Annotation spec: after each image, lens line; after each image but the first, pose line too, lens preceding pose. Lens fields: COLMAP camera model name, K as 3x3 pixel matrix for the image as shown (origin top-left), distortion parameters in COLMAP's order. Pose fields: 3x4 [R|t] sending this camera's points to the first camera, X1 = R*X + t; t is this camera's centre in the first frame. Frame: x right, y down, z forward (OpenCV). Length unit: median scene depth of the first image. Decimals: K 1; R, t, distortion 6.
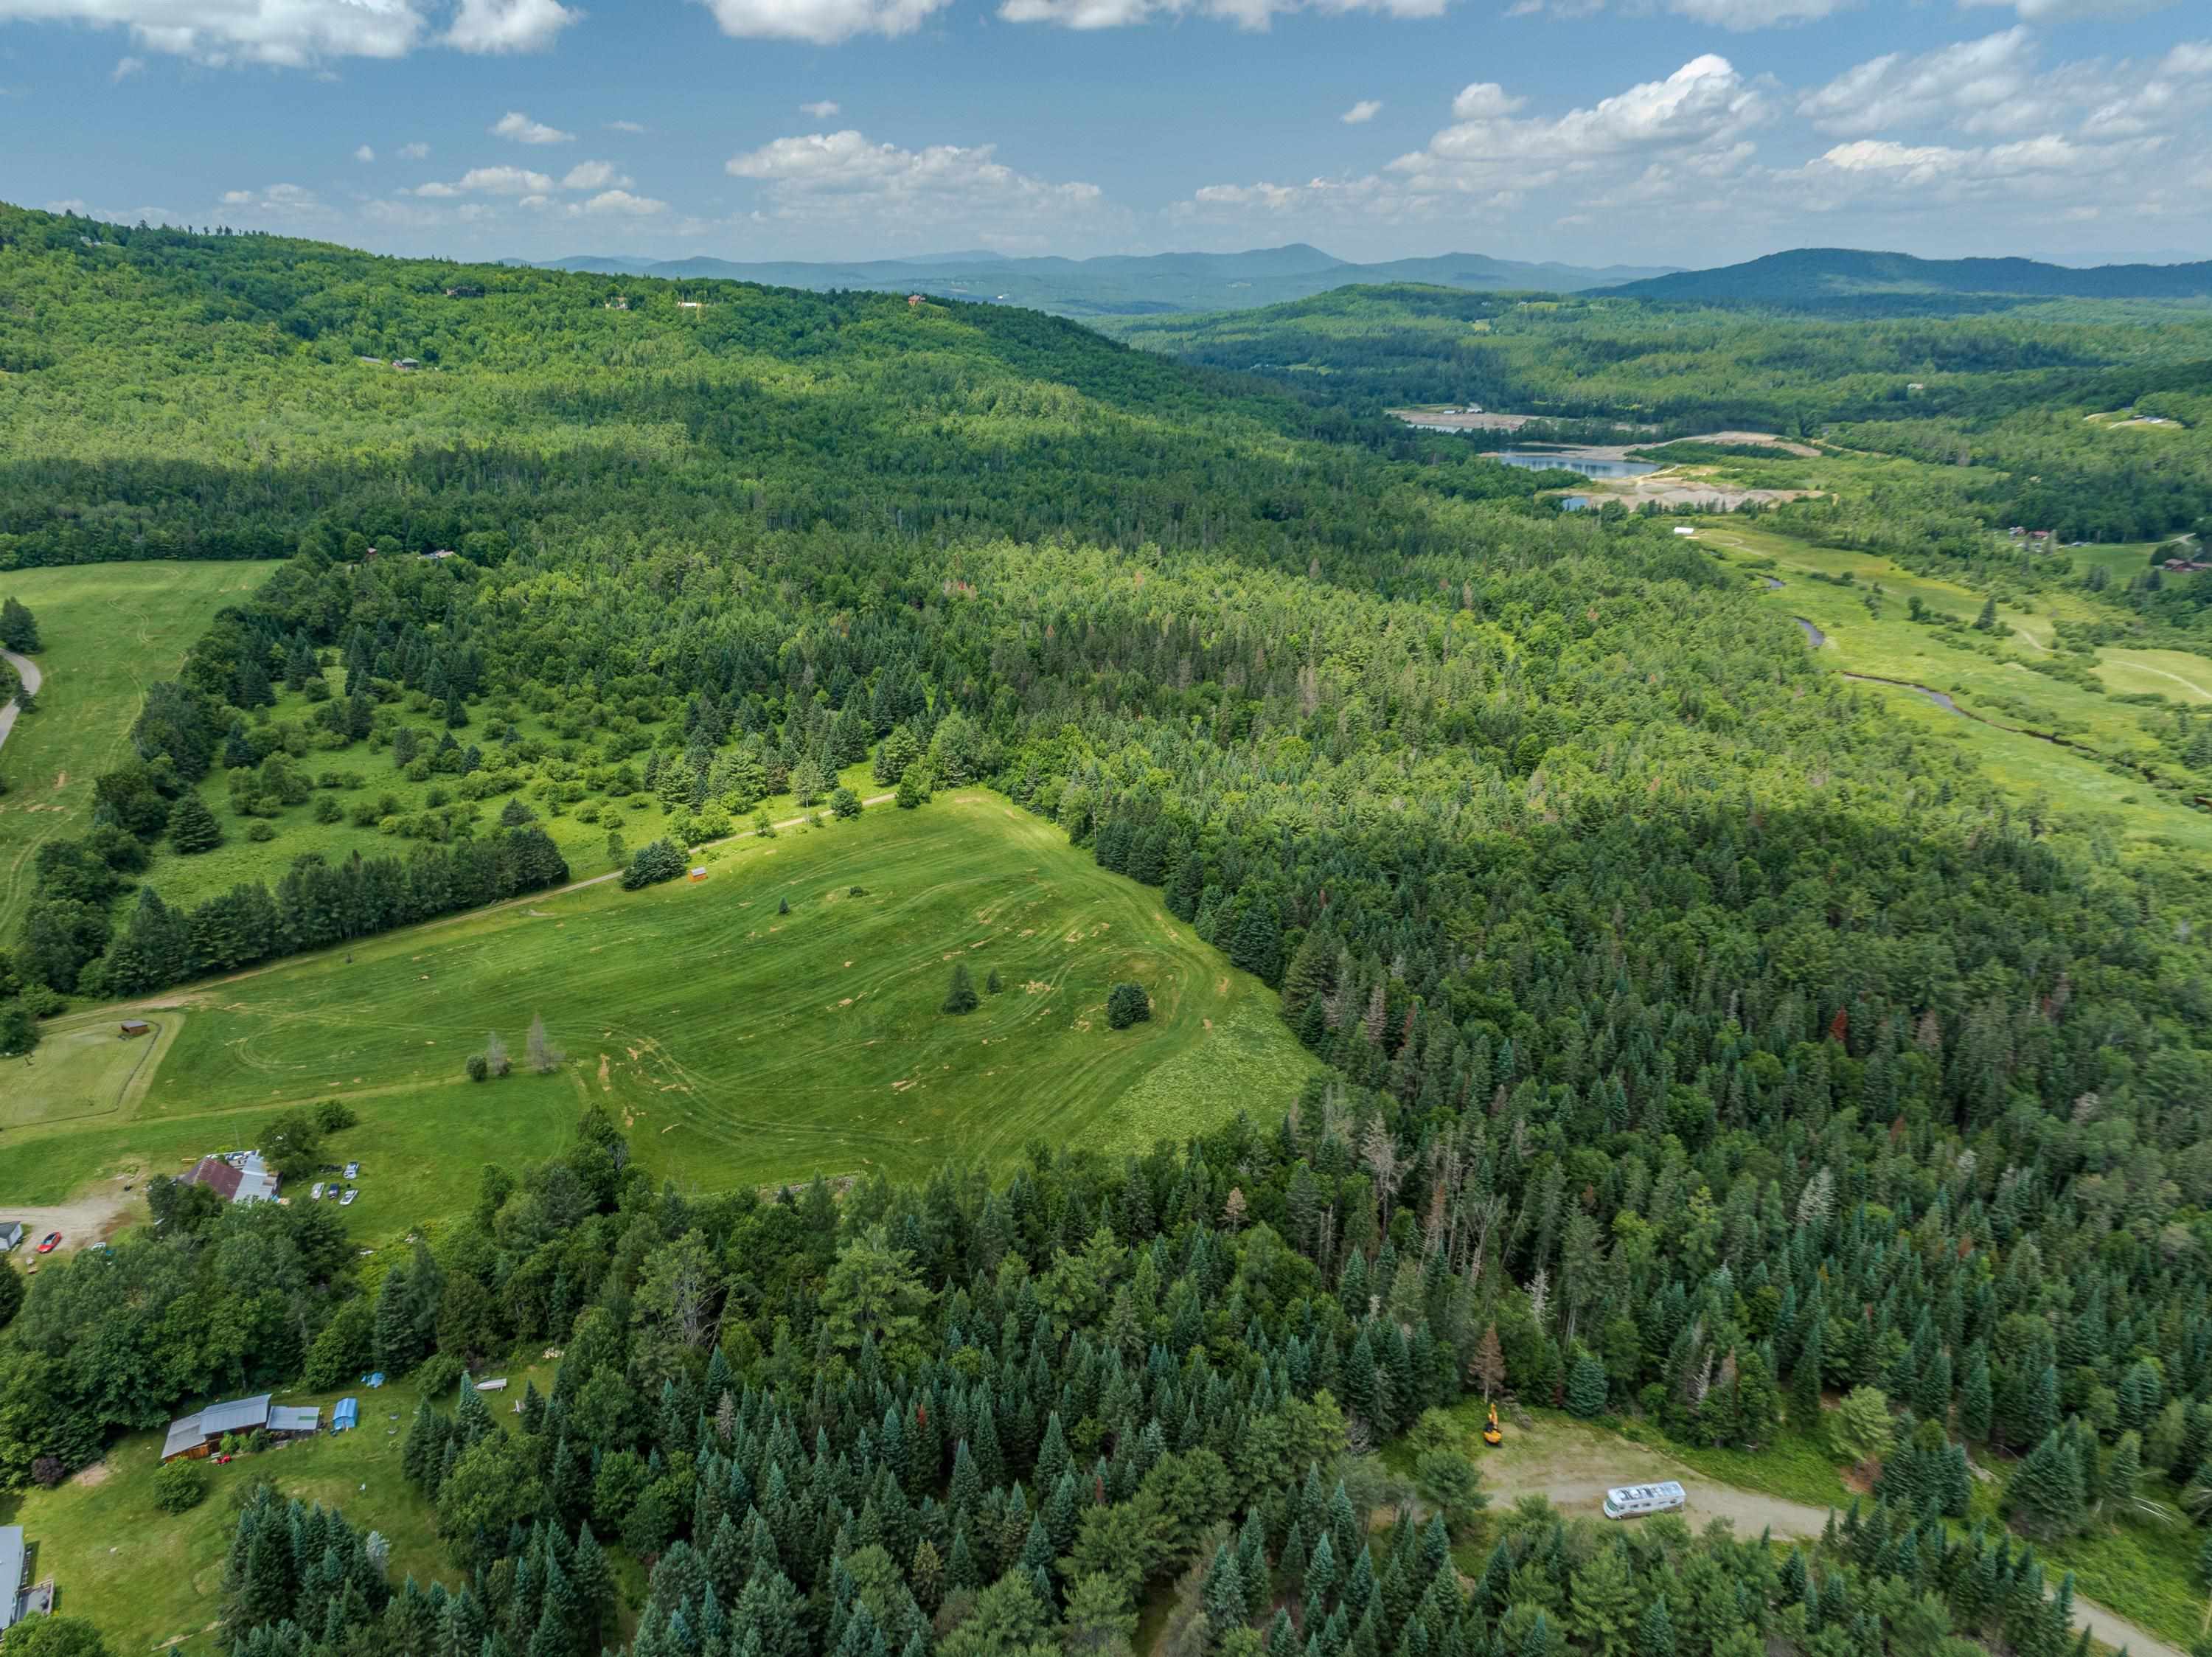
lens RADIAL K [[1554.6, 0, 1085.8], [0, 1554.6, 868.0], [0, 0, 1]] dist [-0.029827, 0.017133]
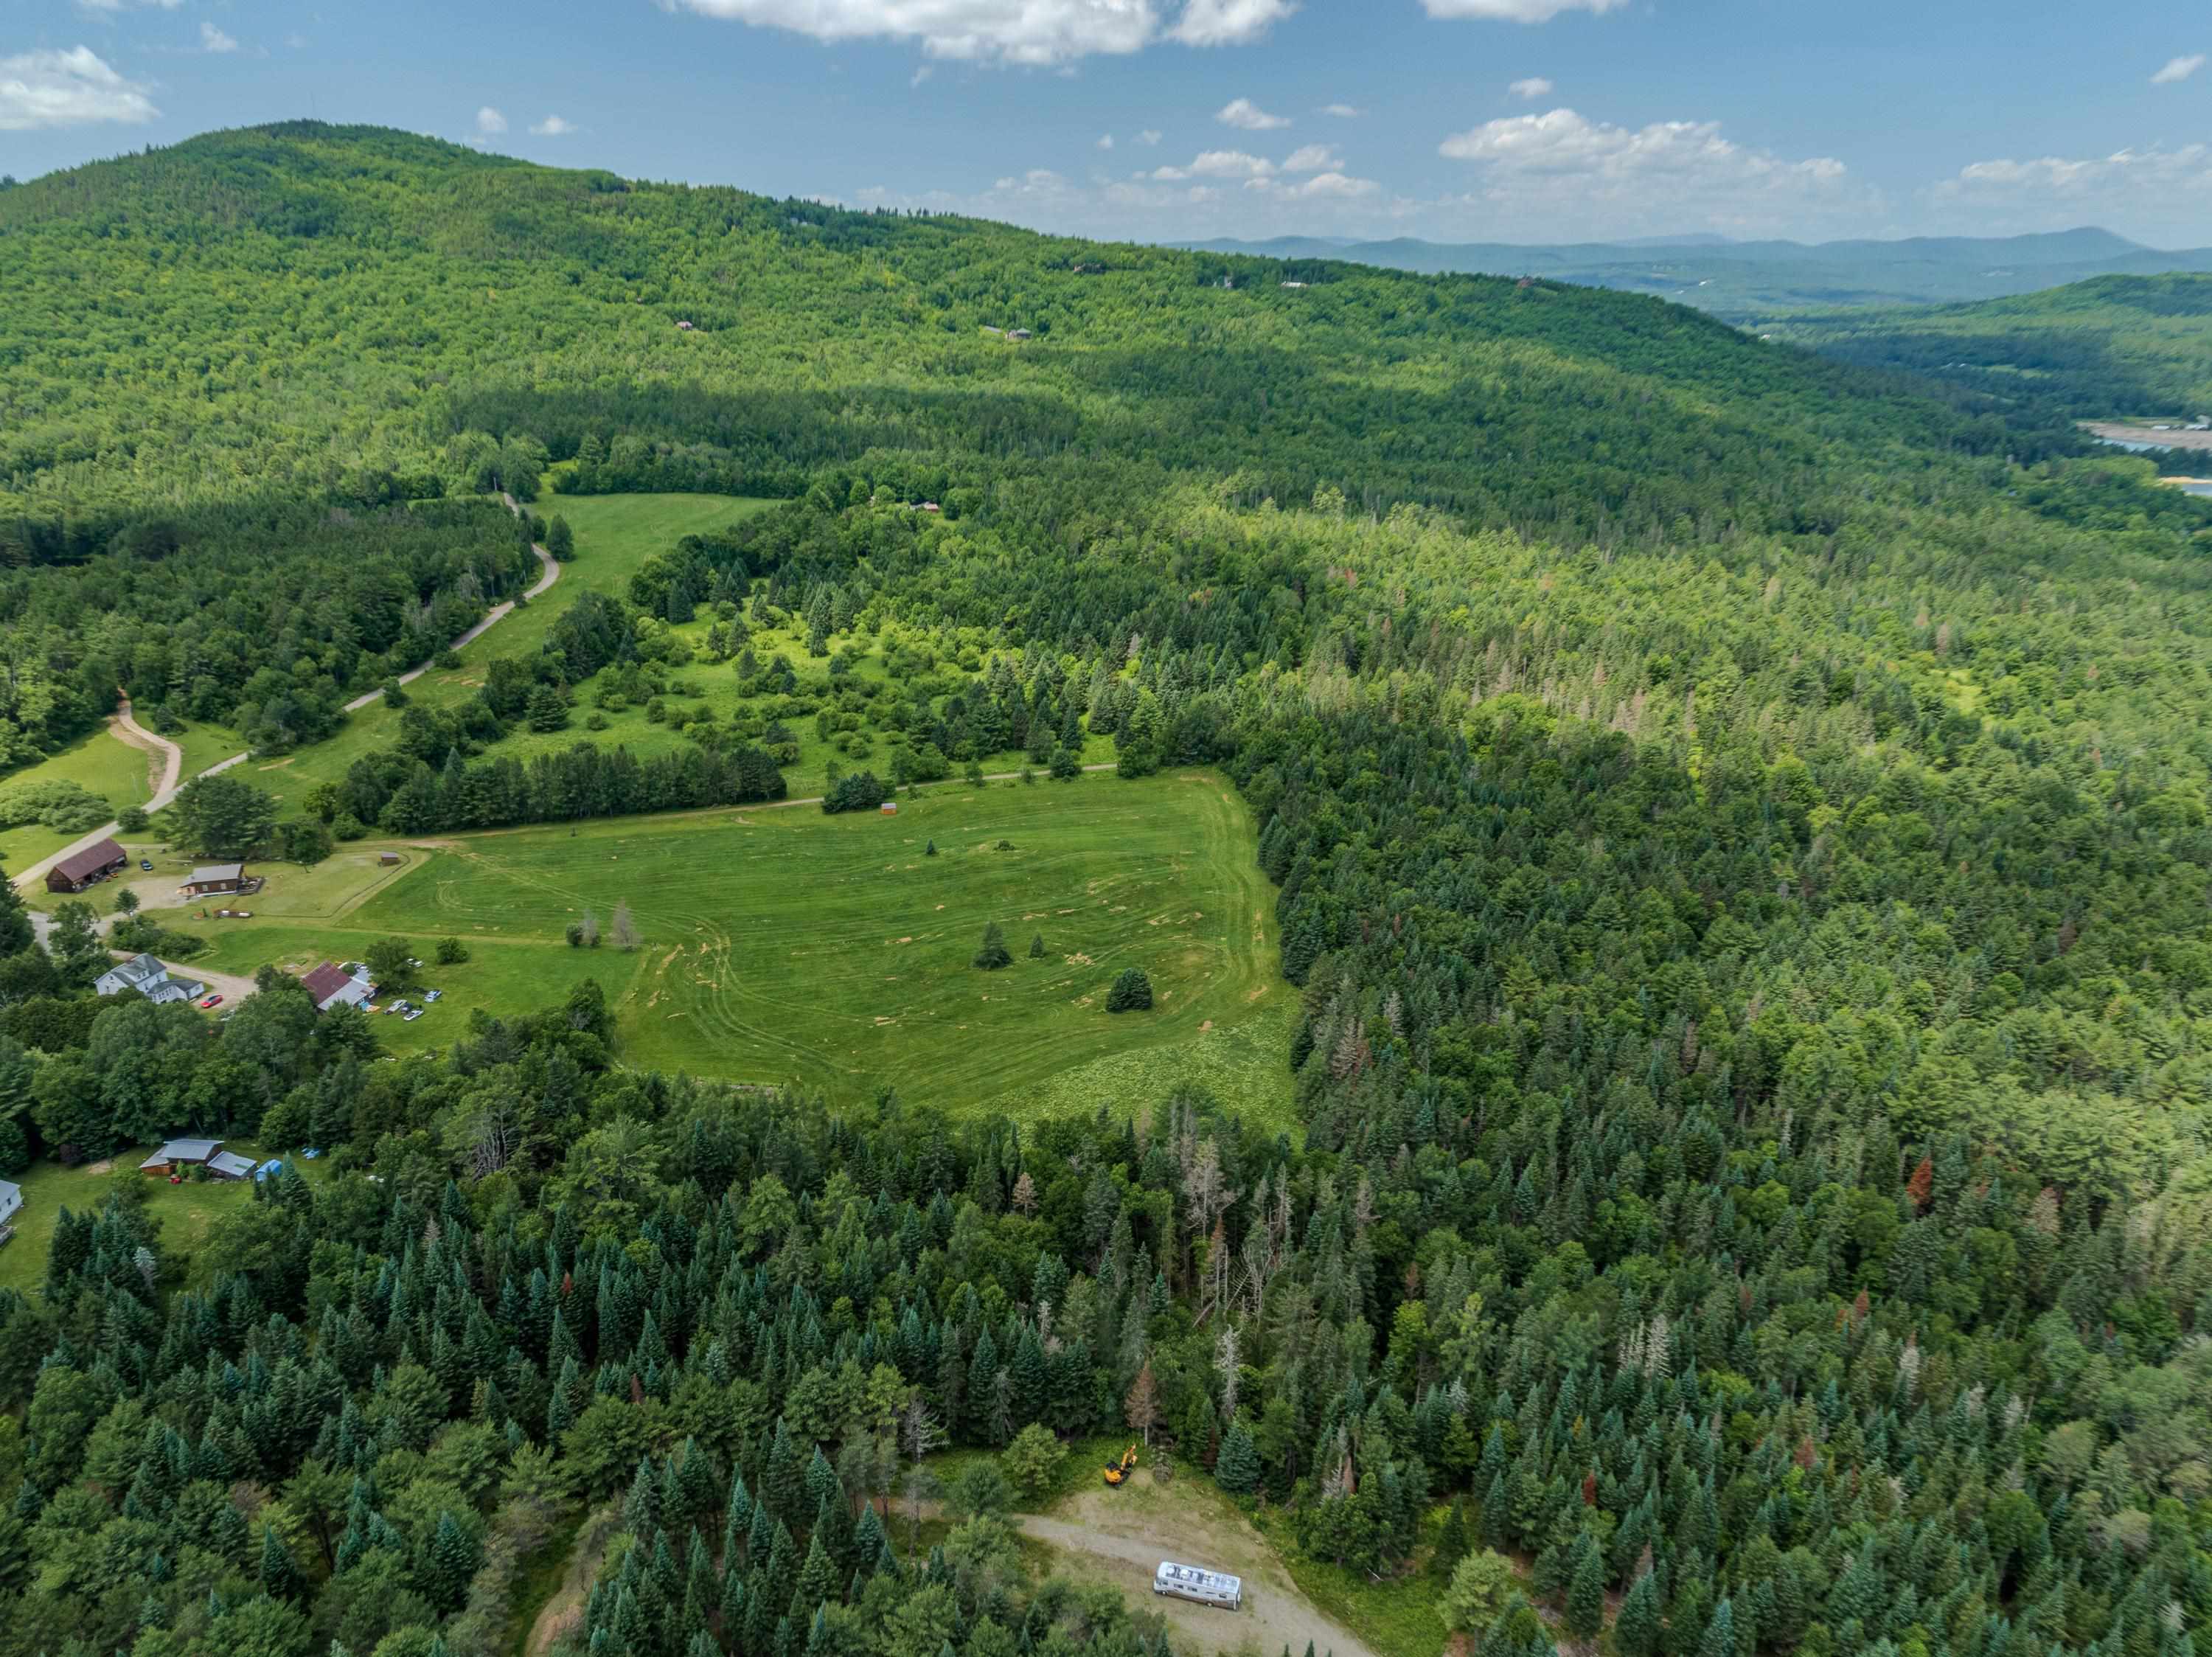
lens RADIAL K [[1554.6, 0, 1079.6], [0, 1554.6, 842.2], [0, 0, 1]] dist [-0.029827, 0.017133]
pose [[0.908464, 0.151316, -0.389610, 0.074998], [-0.152849, 0.987873, 0.027265, -0.005709], [0.389011, 0.034782, 0.920576, 0.013087]]
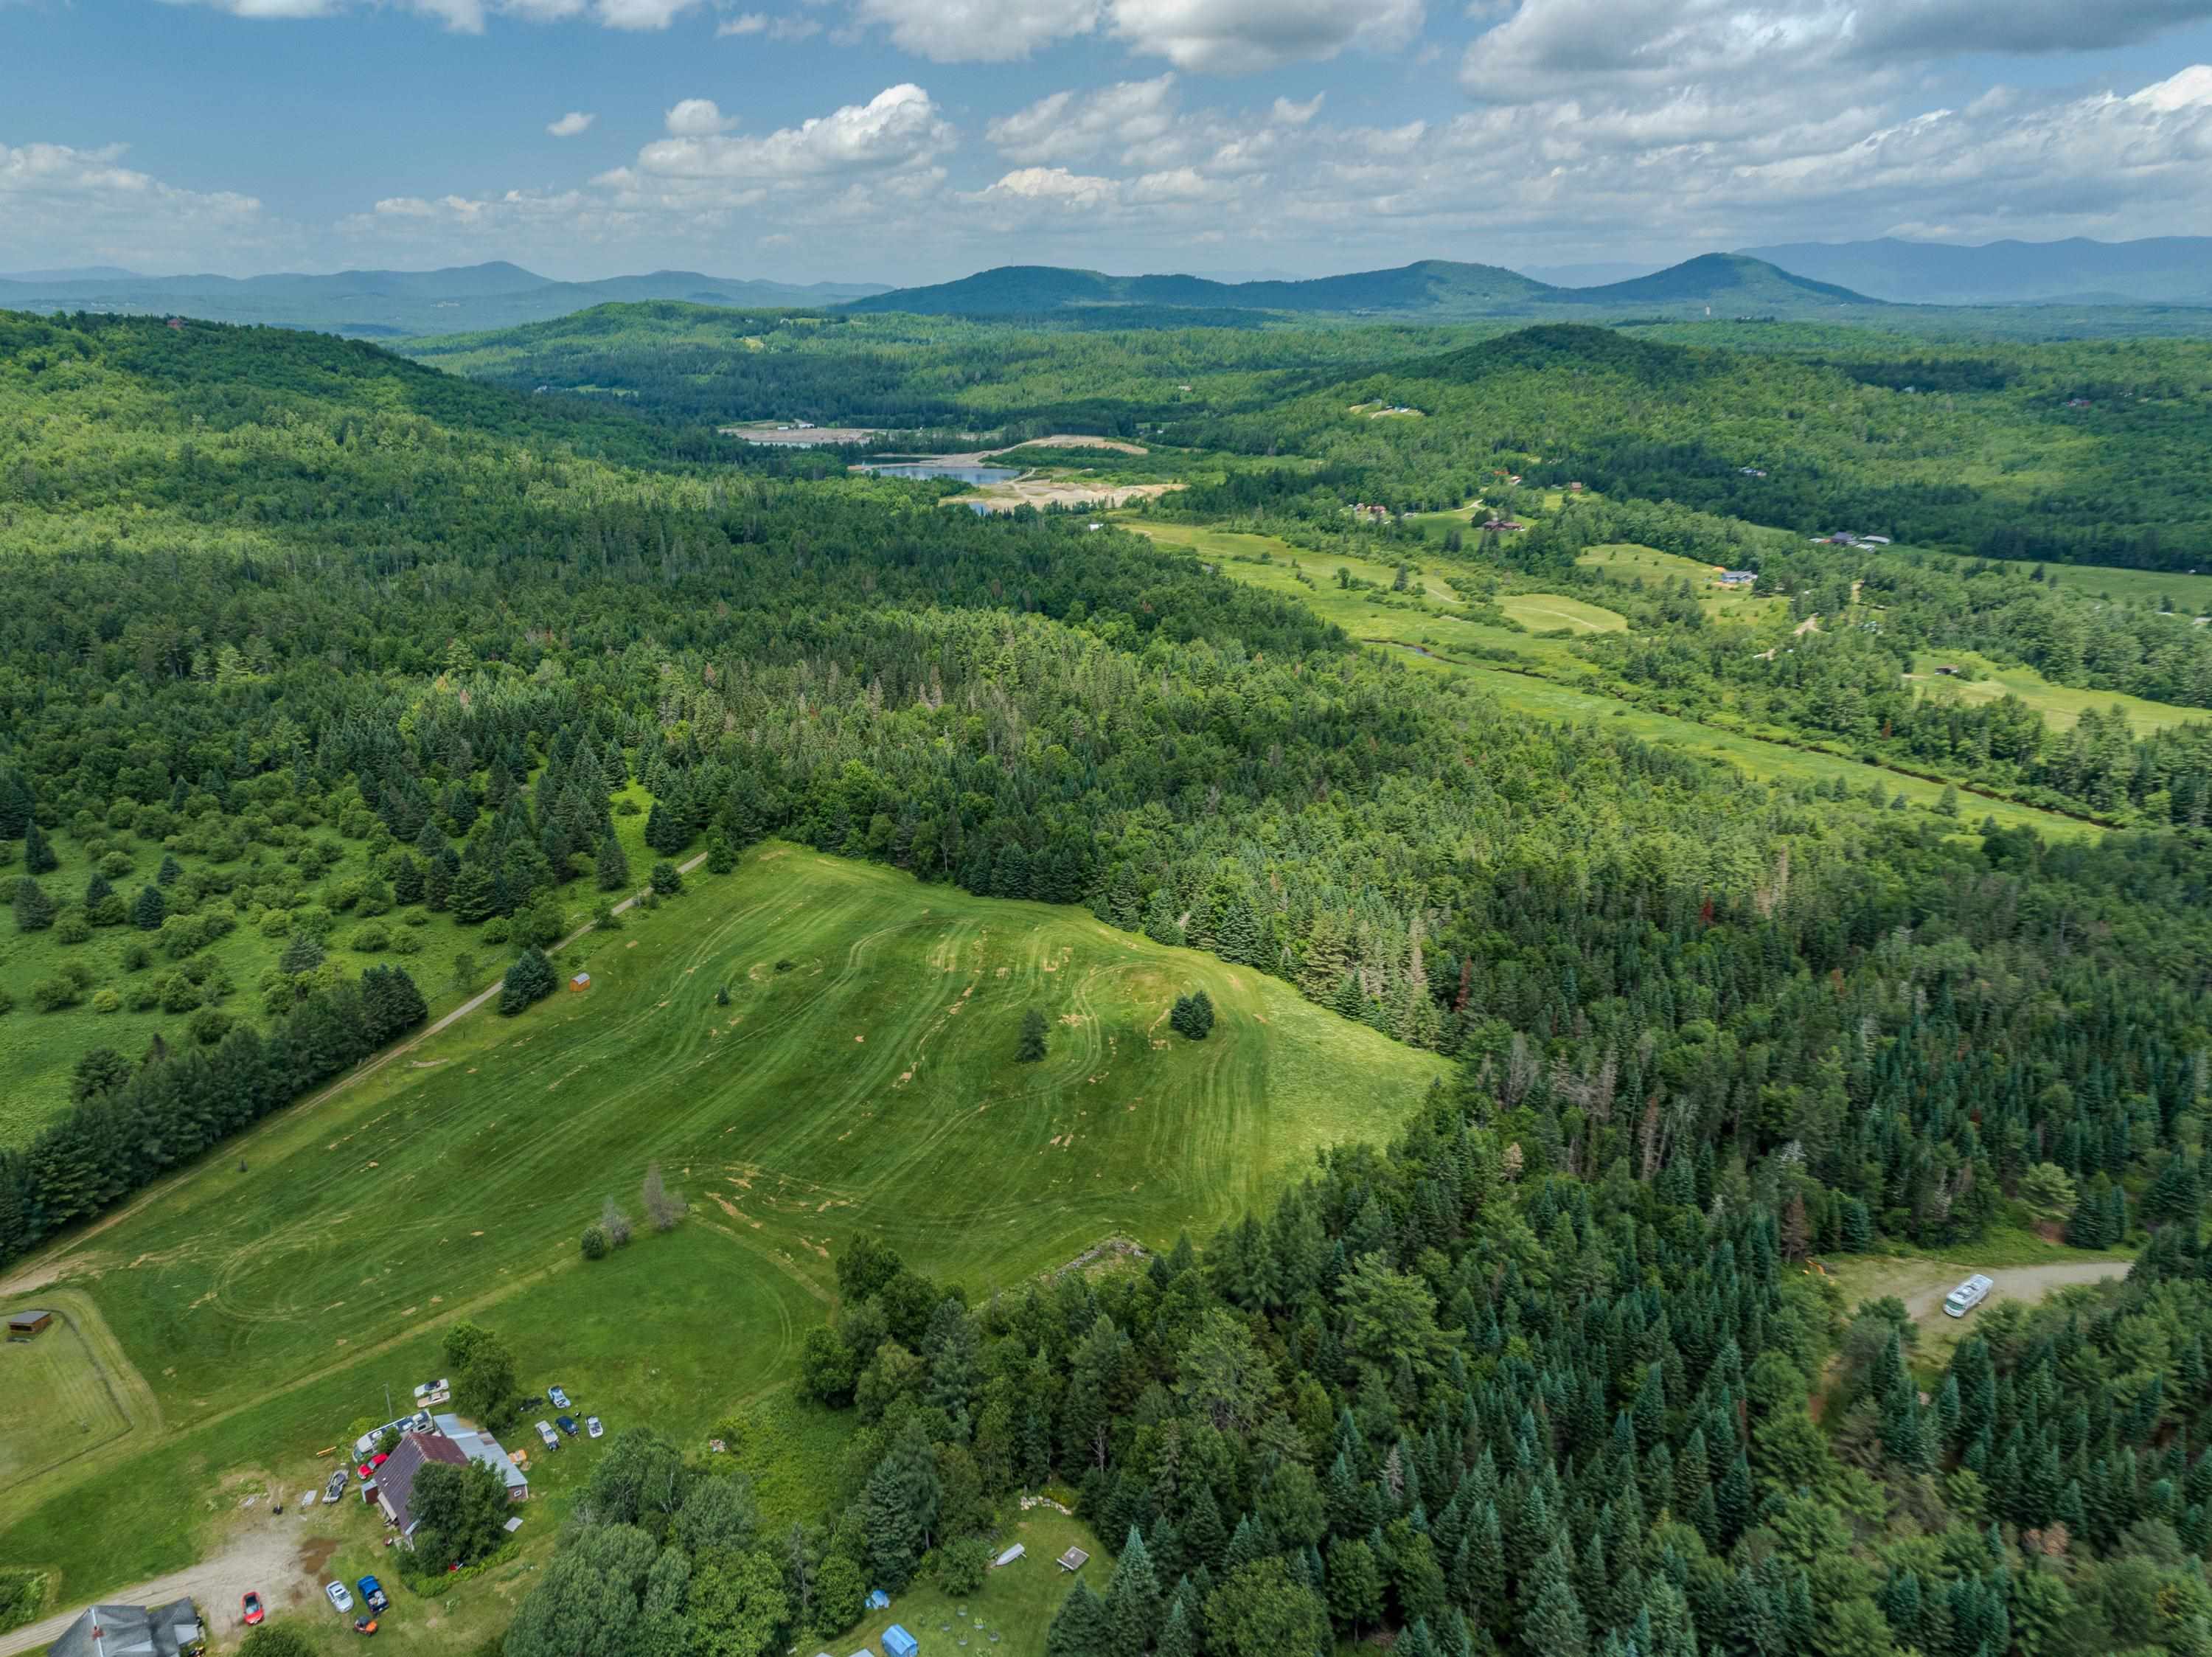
lens RADIAL K [[1554.6, 0, 1093.4], [0, 1554.6, 893.0], [0, 0, 1]] dist [-0.029827, 0.017133]
pose [[0.885352, -0.166934, 0.433917, -0.091158], [0.165251, 0.985361, 0.041909, -0.008498], [-0.434561, 0.034601, 0.899978, 0.025284]]
